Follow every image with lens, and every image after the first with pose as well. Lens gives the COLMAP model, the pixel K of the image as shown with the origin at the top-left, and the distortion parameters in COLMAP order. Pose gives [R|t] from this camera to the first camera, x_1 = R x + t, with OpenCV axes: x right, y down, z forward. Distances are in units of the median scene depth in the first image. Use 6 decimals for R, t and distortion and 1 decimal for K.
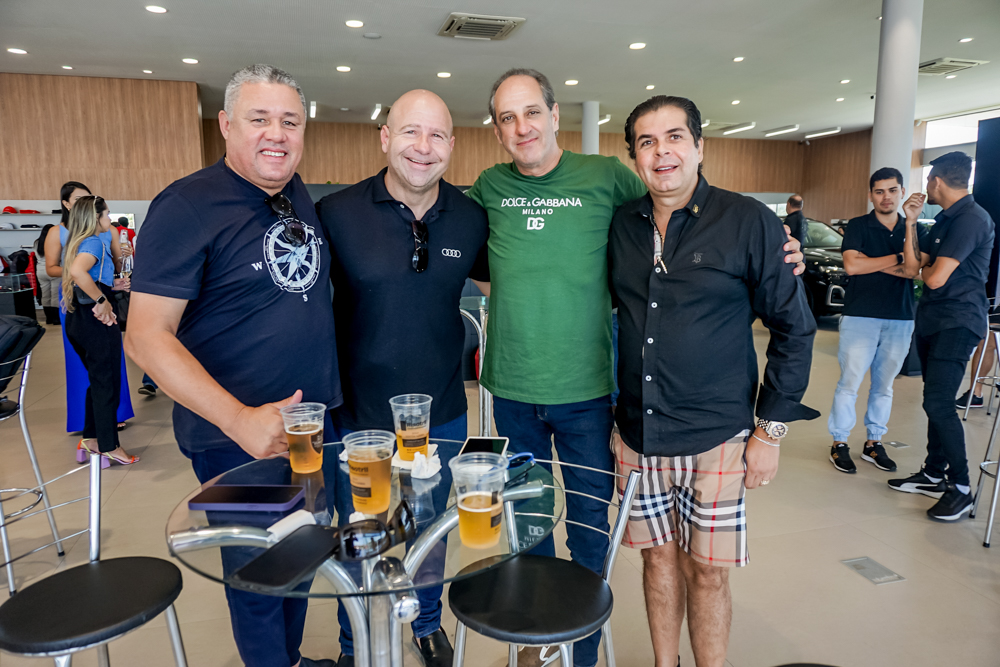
lens RADIAL K [[663.6, 0, 499.0], [0, 663.6, 338.6], [0, 0, 1]] dist [-0.045087, 0.025694]
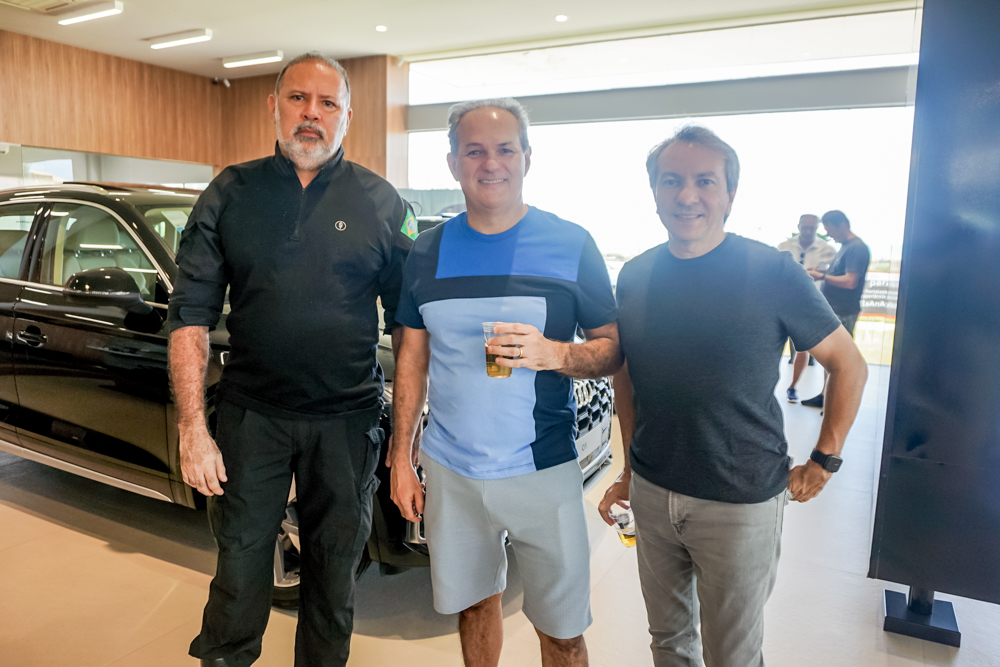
lens RADIAL K [[738.2, 0, 500.0], [0, 738.2, 329.5], [0, 0, 1]] dist [-0.009423, 0.004301]
pose [[0.702463, -0.069189, 0.708349, 0.271031], [0.086323, 0.996198, 0.011699, -0.106054], [-0.706466, 0.052929, 0.705765, 0.638462]]
